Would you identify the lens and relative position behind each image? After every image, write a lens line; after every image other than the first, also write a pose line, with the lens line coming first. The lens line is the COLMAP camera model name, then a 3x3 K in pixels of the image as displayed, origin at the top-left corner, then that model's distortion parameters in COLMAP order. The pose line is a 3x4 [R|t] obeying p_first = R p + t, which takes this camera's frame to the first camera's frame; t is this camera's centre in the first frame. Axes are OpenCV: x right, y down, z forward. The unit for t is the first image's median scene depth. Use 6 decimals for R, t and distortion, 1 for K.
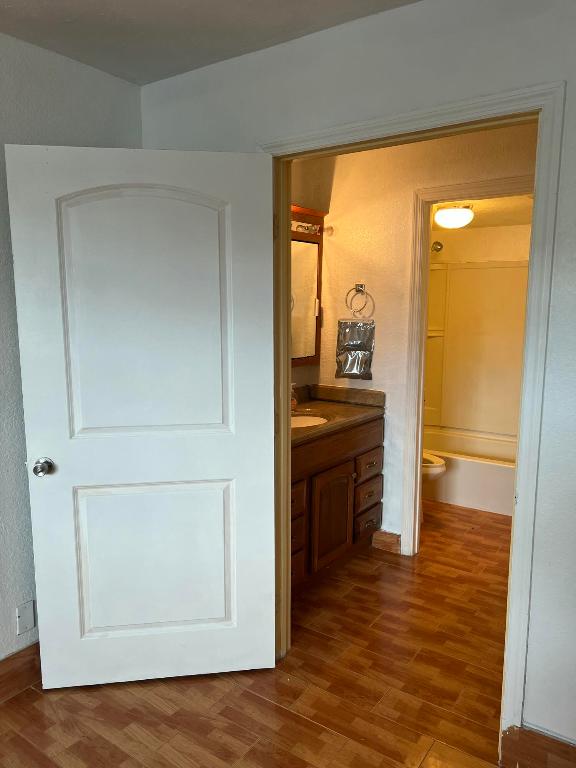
lens RADIAL K [[588.0, 0, 287.2], [0, 588.0, 380.9], [0, 0, 1]] dist [0.039954, -0.002491]
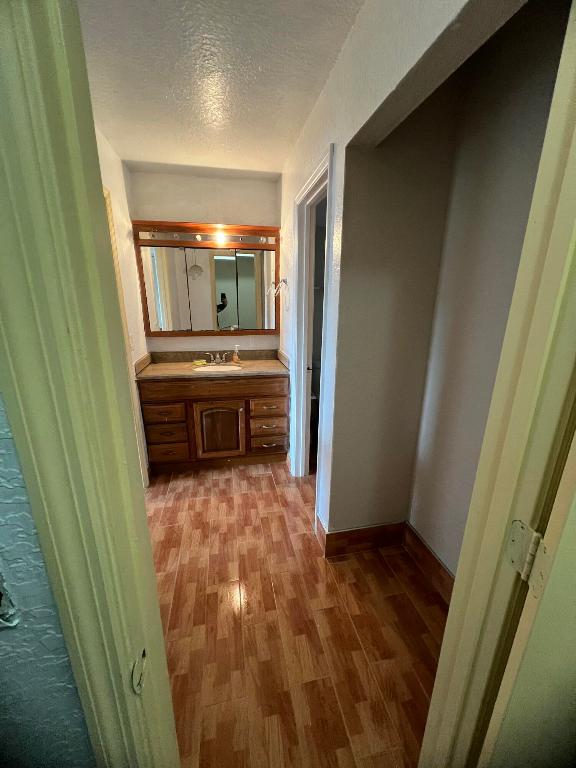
lens RADIAL K [[303.0, 0, 289.0], [0, 303.0, 387.9], [0, 0, 1]] dist [-0.001859, -0.000147]
pose [[0.732729, 0.200630, -0.650274, 0.756619], [-0.108698, 0.977790, 0.179197, -0.050780], [0.671784, -0.060620, 0.738263, 0.560080]]
